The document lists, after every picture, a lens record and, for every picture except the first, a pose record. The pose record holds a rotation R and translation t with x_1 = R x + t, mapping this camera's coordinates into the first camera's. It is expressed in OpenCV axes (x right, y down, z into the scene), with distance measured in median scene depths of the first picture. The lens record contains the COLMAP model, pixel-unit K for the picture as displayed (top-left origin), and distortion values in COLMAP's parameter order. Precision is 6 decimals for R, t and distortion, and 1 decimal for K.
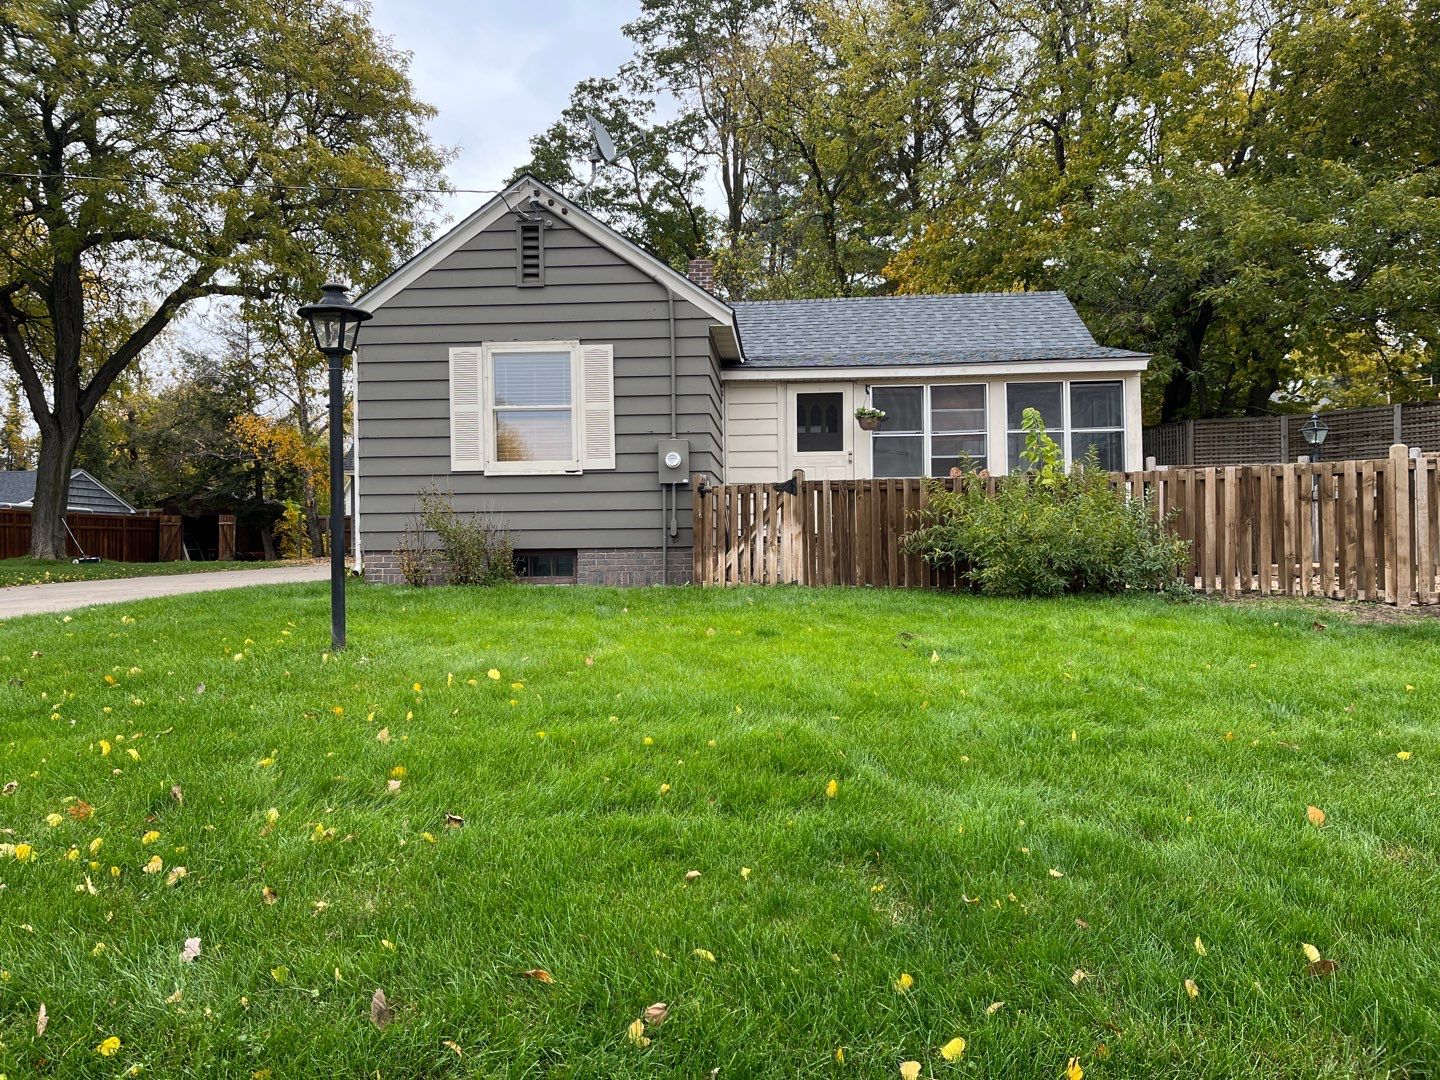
lens RADIAL K [[1076.1, 0, 720.0], [0, 1076.1, 540.0], [0, 0, 1]] dist [0.072285, -0.002288]
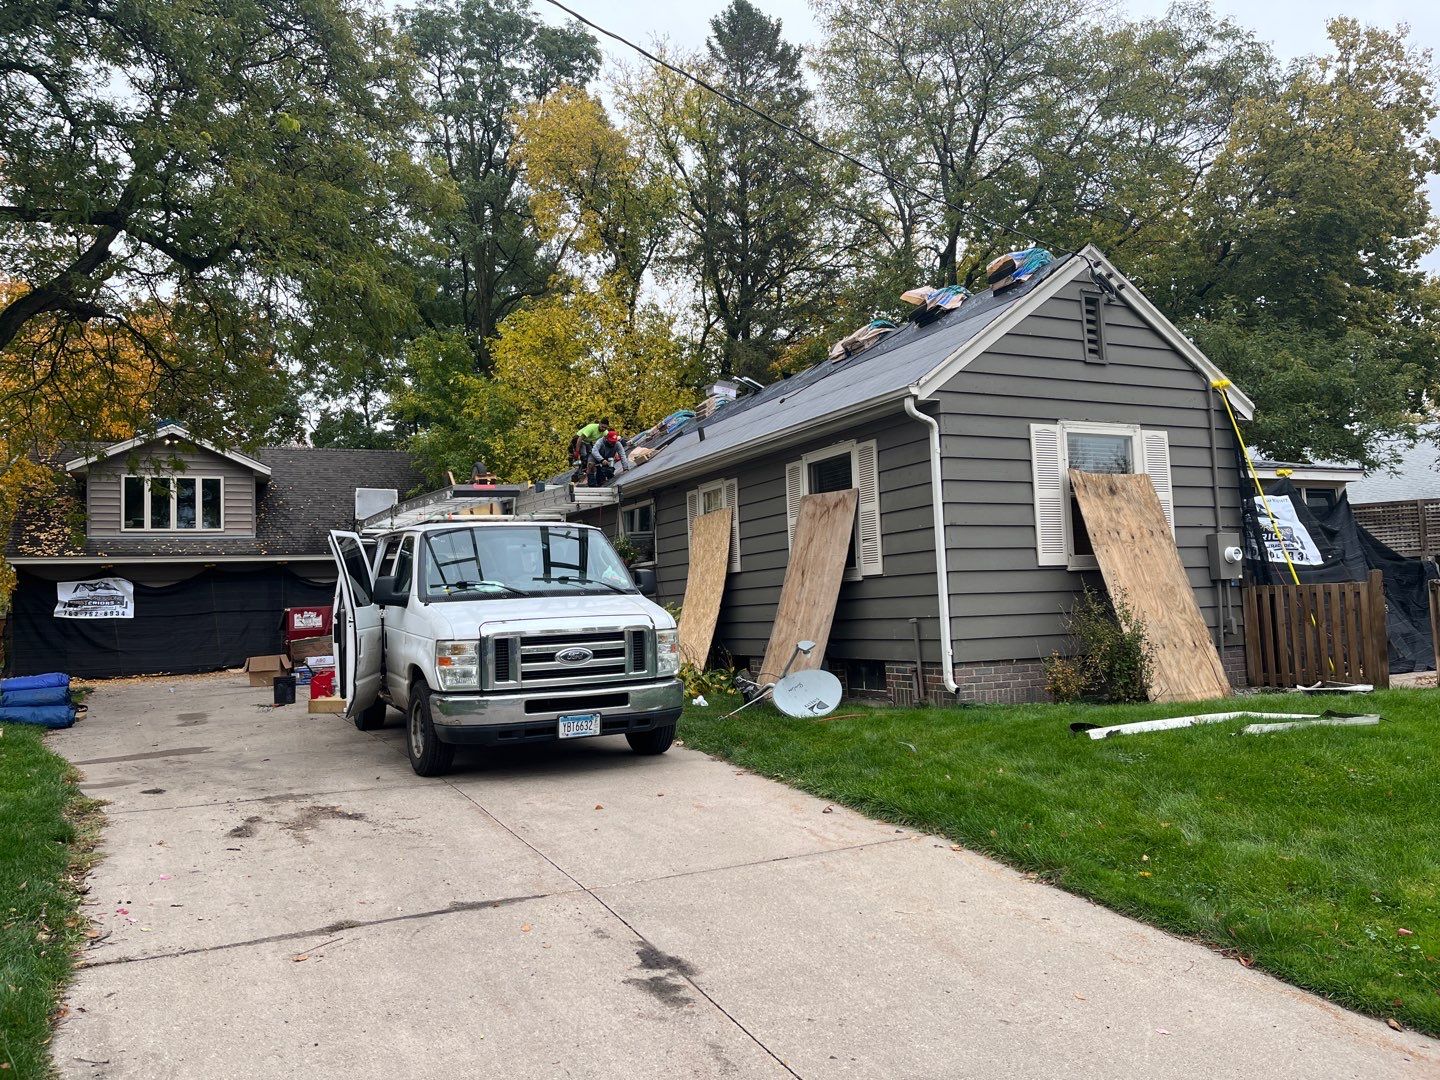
lens RADIAL K [[1115.5, 0, 720.0], [0, 1115.5, 540.0], [0, 0, 1]] dist [-0.003328, -0.001191]
pose [[0.871176, 0.016976, 0.490677, -0.902367], [0.024769, 0.996610, -0.078456, -0.020822], [-0.490345, 0.080503, 0.867802, 0.355248]]
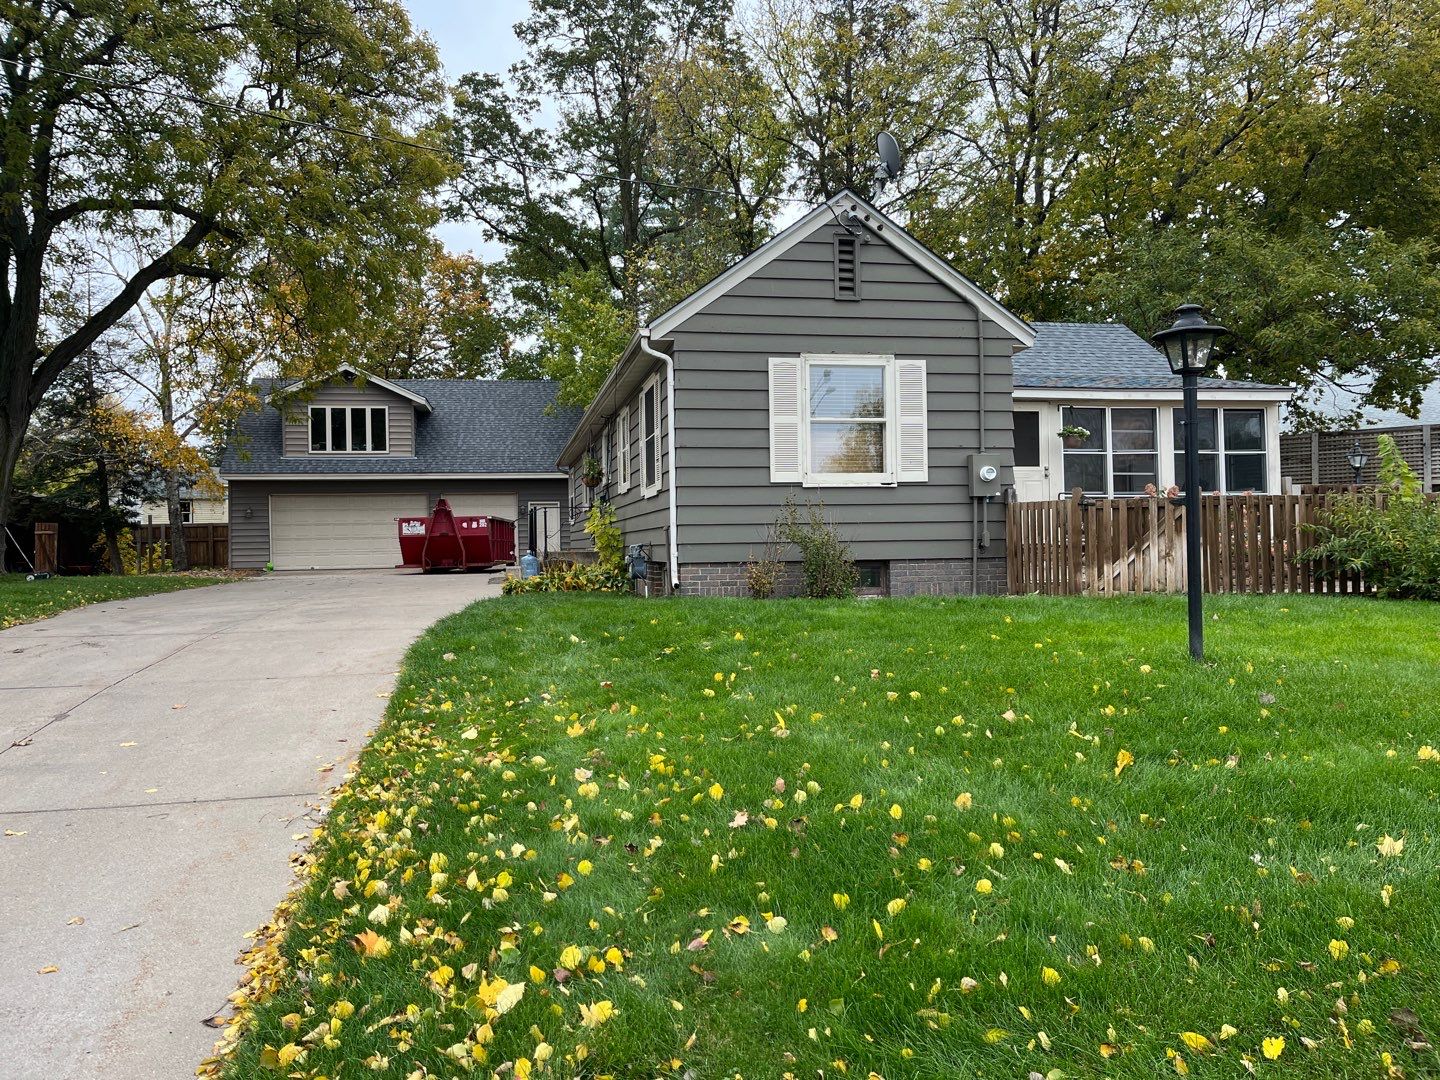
lens RADIAL K [[1076.1, 0, 720.0], [0, 1076.1, 540.0], [0, 0, 1]] dist [0.072285, -0.002288]
pose [[0.965912, -0.000163, 0.258872, -0.548000], [0.002942, 0.999942, -0.010348, -0.000755], [-0.258856, 0.010756, 0.965856, 0.062014]]
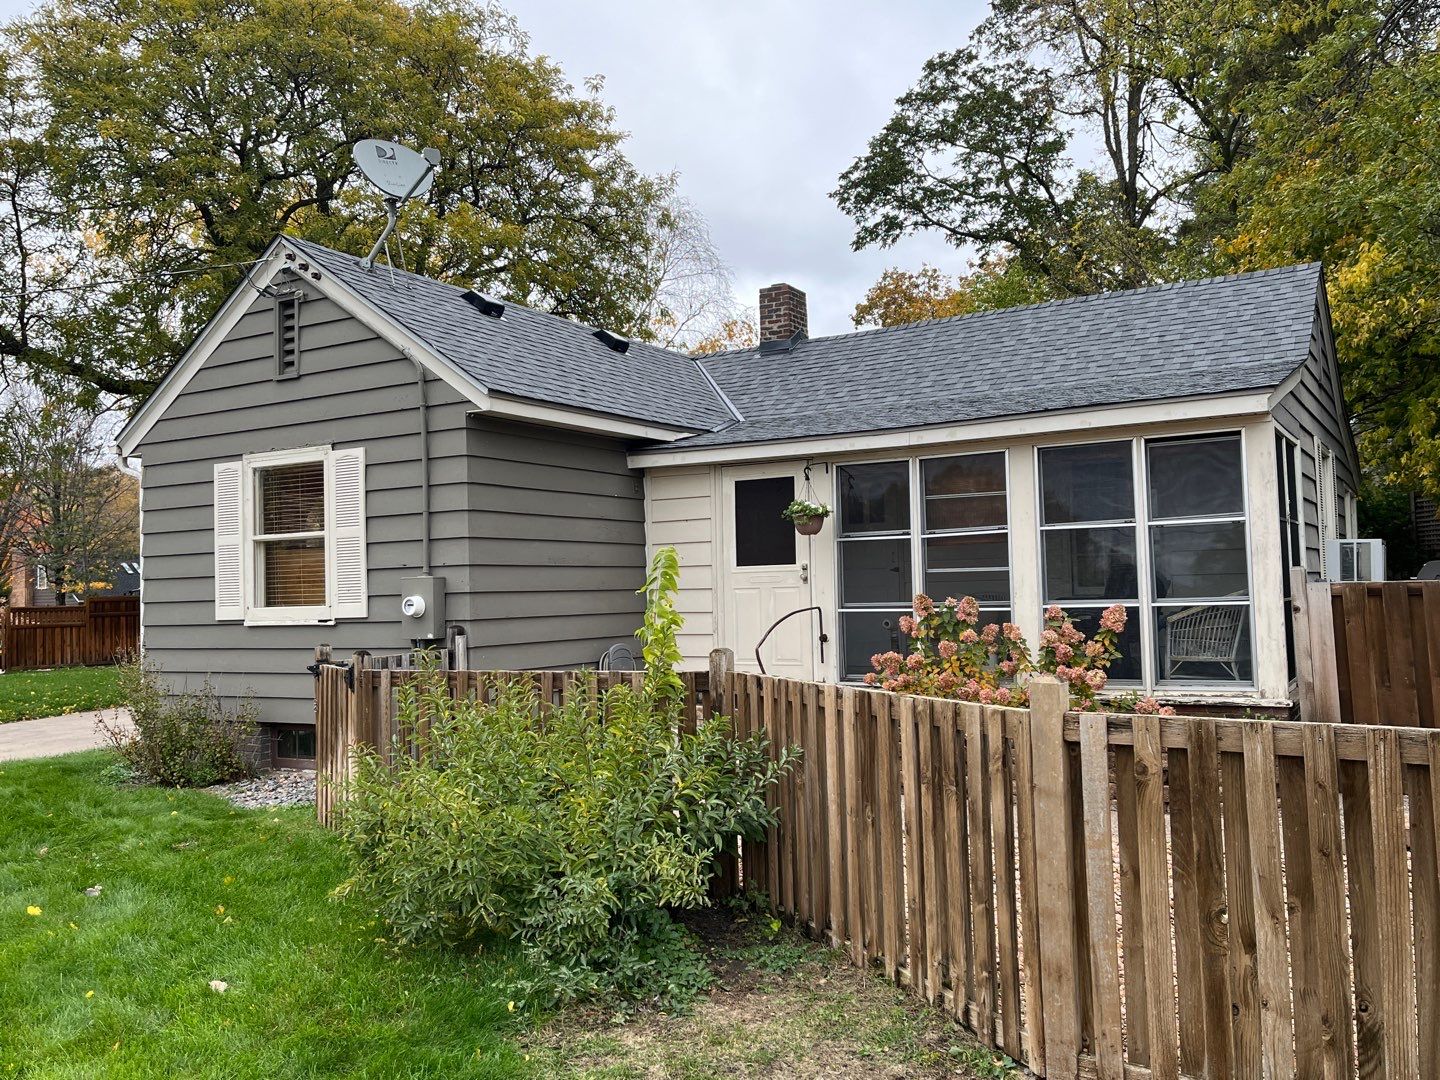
lens RADIAL K [[1221.0, 0, 720.0], [0, 1221.0, 540.0], [0, 0, 1]] dist [0.032623, -0.001120]
pose [[0.887703, -0.028711, -0.459520, 0.491729], [0.013639, 0.999256, -0.036086, -0.084324], [0.460214, 0.025767, 0.887434, 0.372499]]
